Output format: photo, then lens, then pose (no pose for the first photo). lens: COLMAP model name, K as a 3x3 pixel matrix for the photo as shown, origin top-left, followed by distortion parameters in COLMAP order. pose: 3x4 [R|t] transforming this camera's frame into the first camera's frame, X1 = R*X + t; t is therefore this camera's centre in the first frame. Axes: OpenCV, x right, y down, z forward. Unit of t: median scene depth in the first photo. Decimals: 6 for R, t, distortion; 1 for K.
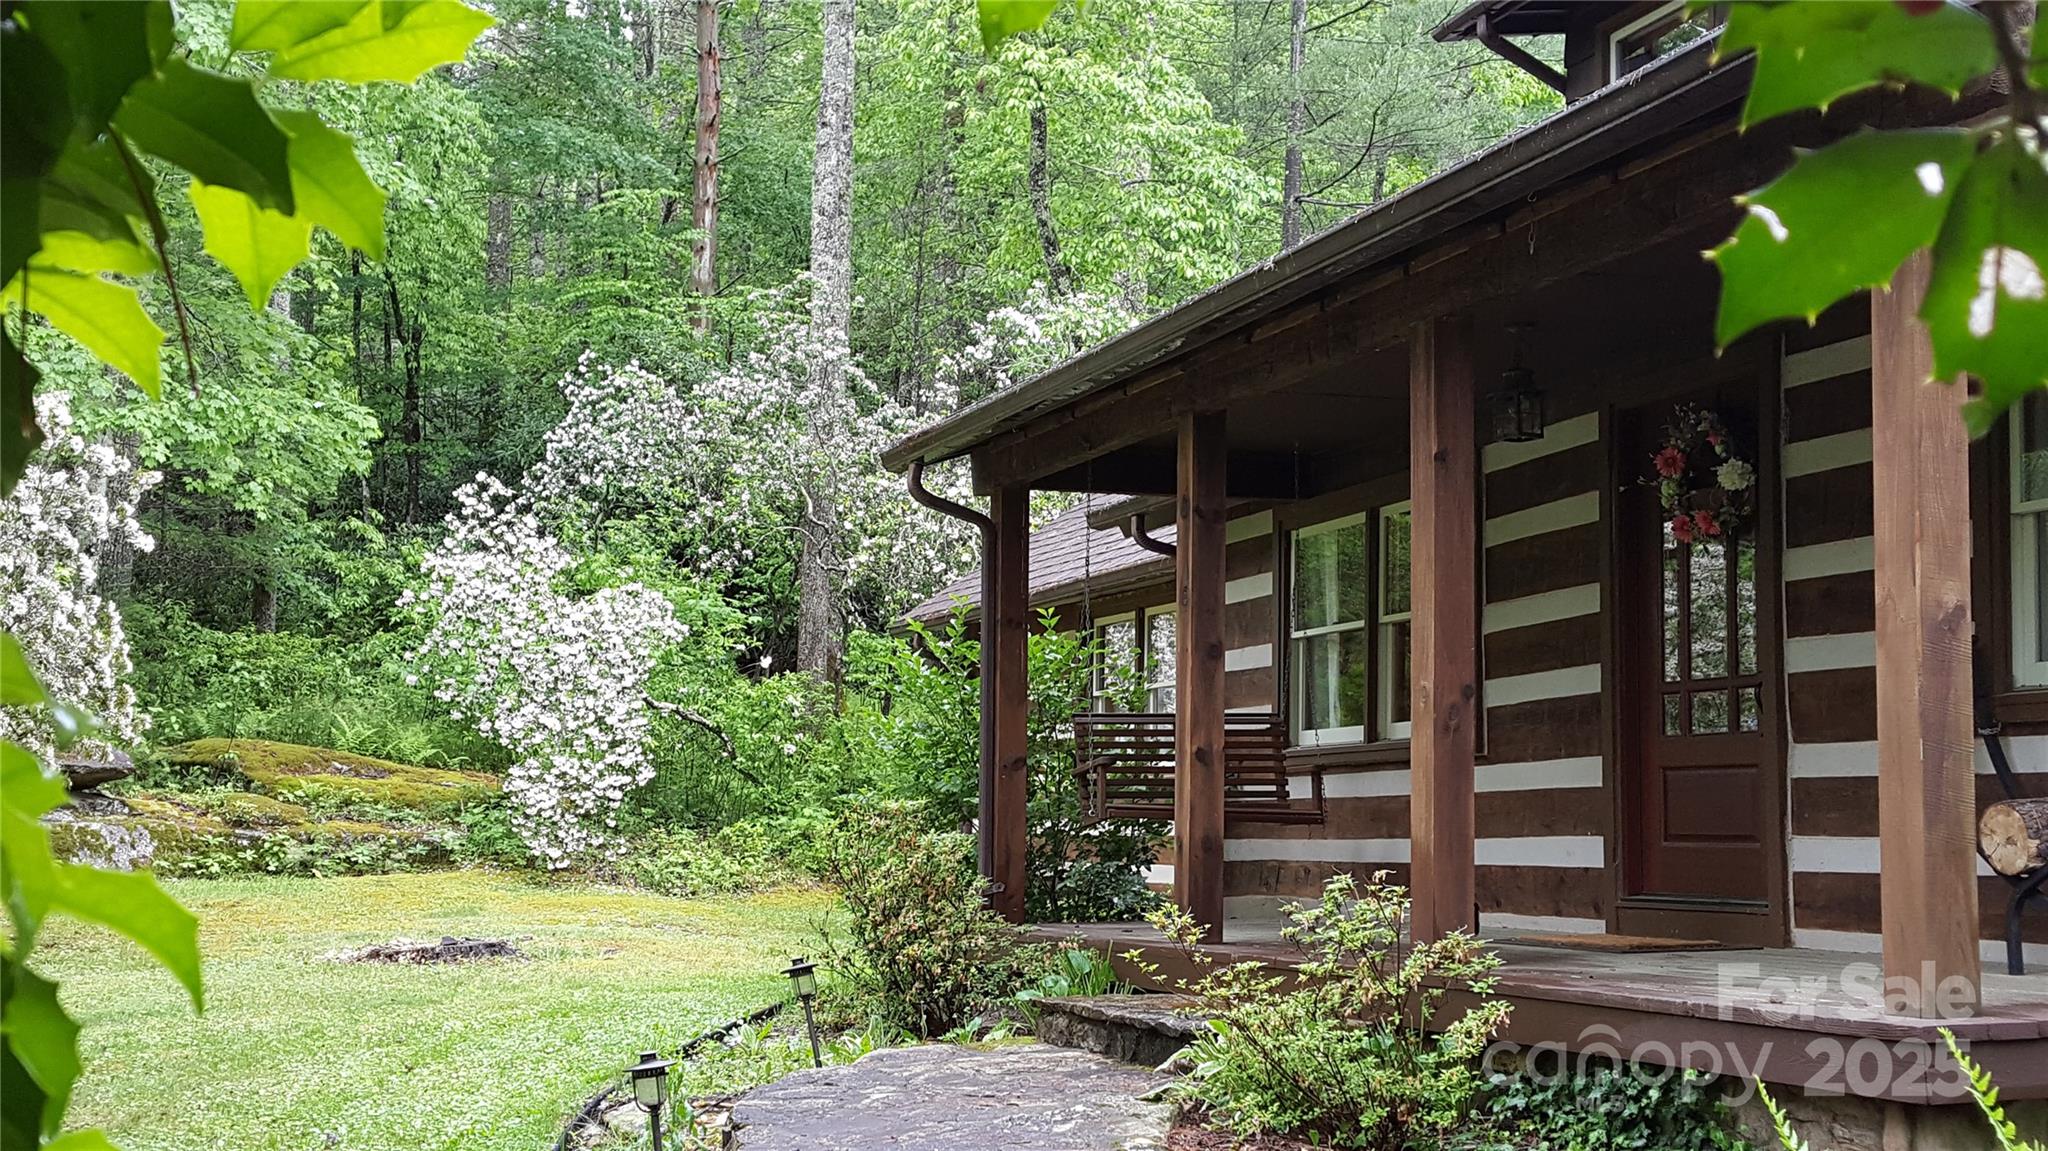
lens RADIAL K [[2452.2, 0, 1064.6], [0, 2452.2, 653.2], [0, 0, 1]] dist [0.091483, -0.013111]
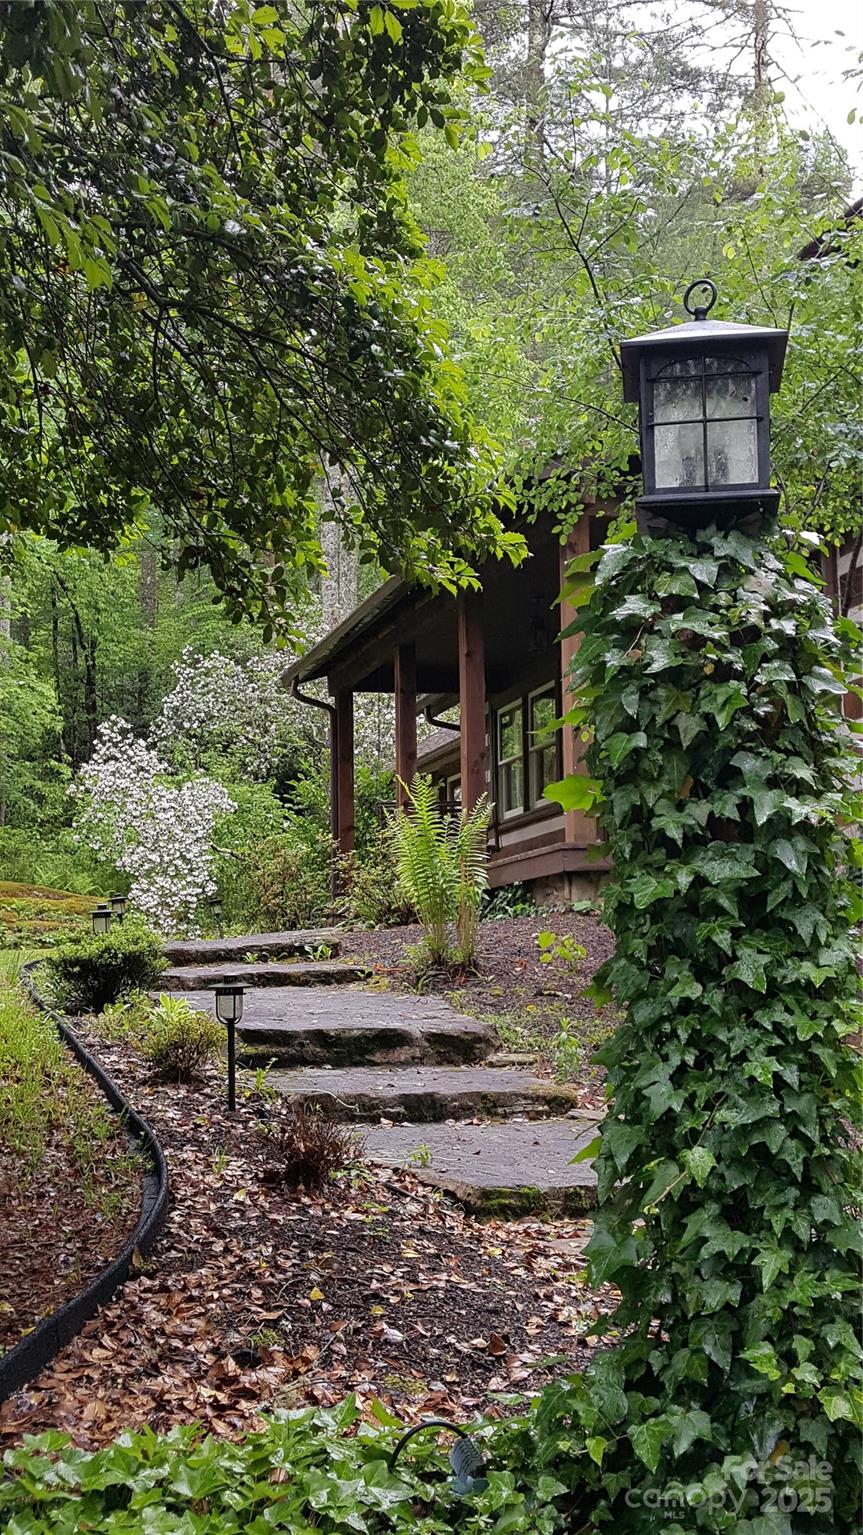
lens RADIAL K [[1837.9, 0, 431.5], [0, 1837.9, 767.5], [0, 0, 1]] dist [0.091483, -0.013111]
pose [[0.995555, -0.035177, -0.087361, 0.094816], [0.030103, 0.997819, -0.058742, 0.045158], [0.089237, 0.055851, 0.994443, -0.254260]]
